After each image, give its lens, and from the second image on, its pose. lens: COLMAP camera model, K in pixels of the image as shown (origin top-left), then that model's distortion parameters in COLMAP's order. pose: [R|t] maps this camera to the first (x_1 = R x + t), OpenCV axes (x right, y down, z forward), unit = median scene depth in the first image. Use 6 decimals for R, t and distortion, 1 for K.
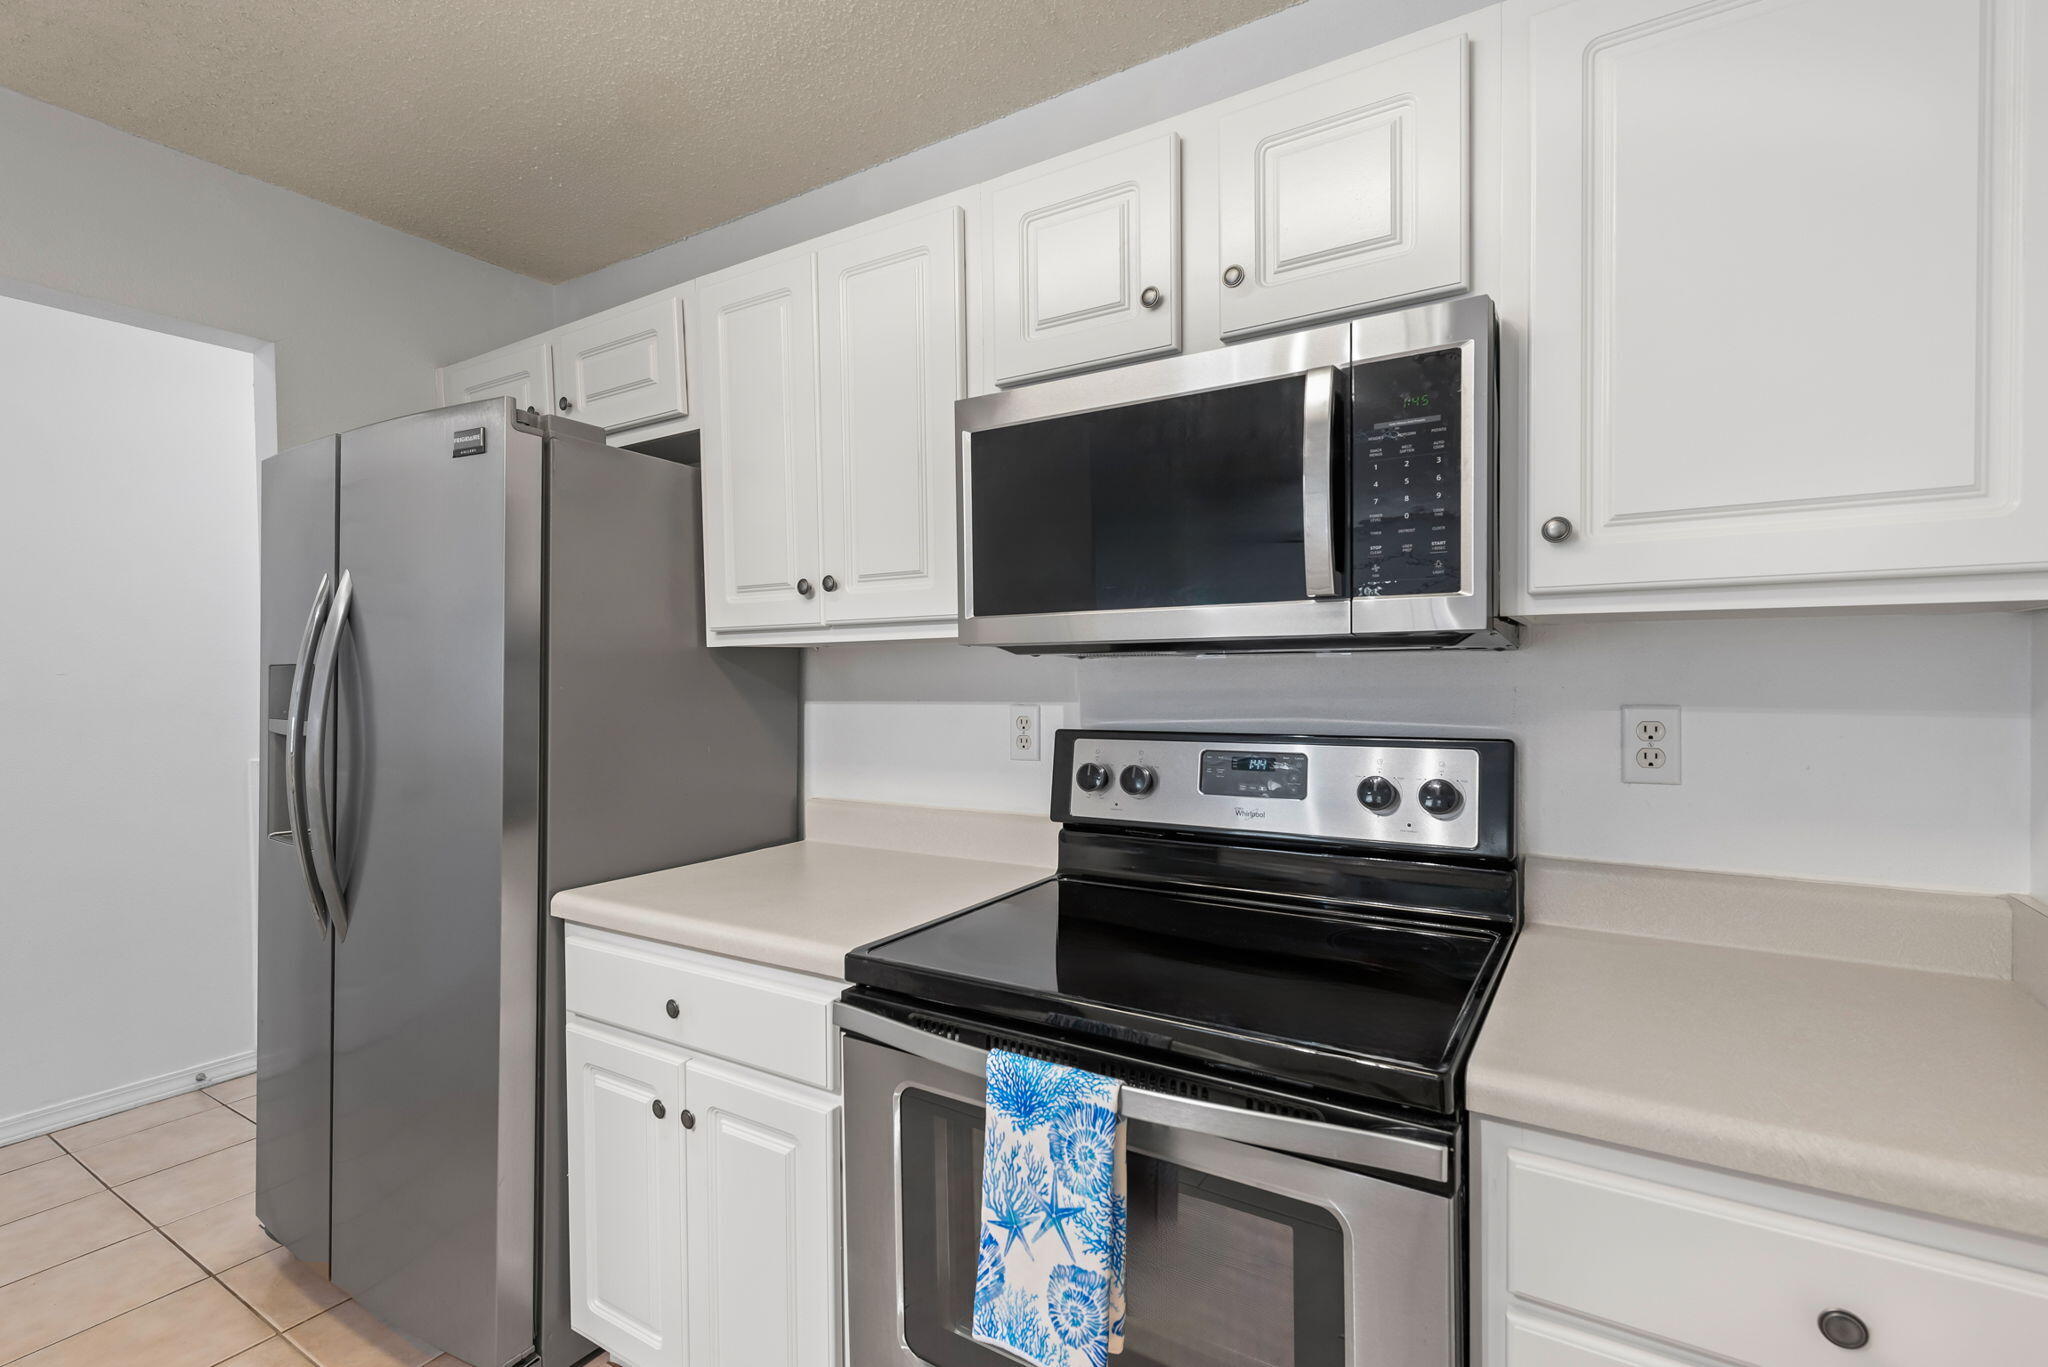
lens RADIAL K [[909.0, 0, 1024.0], [0, 909.0, 683.5], [0, 0, 1]] dist [0.000442, 0.000099]
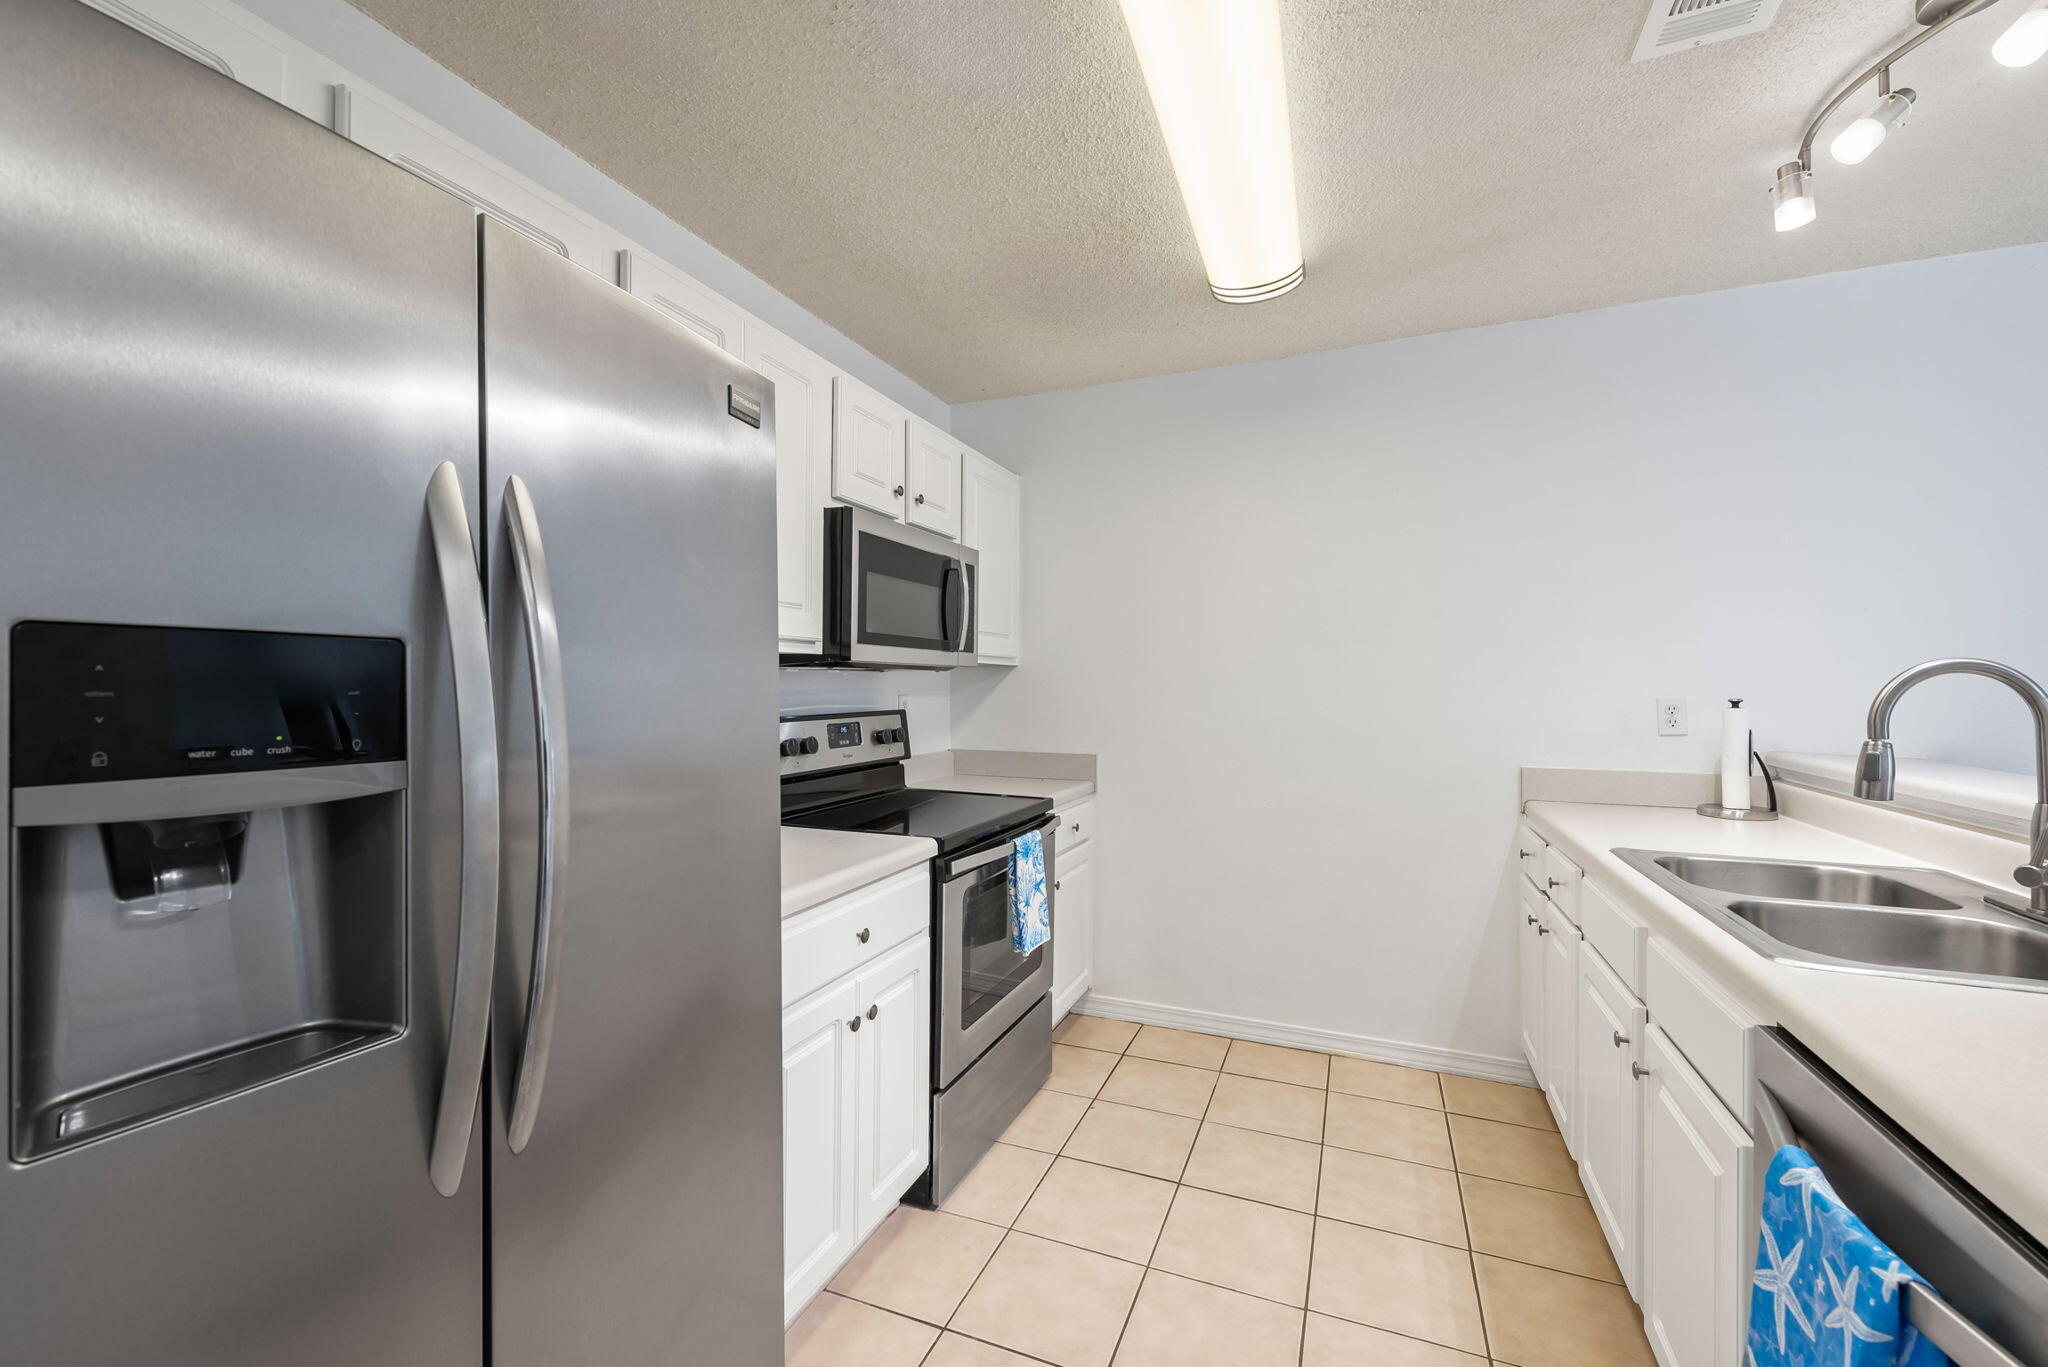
lens RADIAL K [[828.4, 0, 1024.0], [0, 828.4, 683.5], [0, 0, 1]] dist [0.001367, 0.000153]
pose [[-0.155554, 0.009147, 0.987785, -1.570355], [0.008552, 0.999932, -0.007913, 0.011174], [-0.987790, 0.007217, -0.155621, 0.947212]]
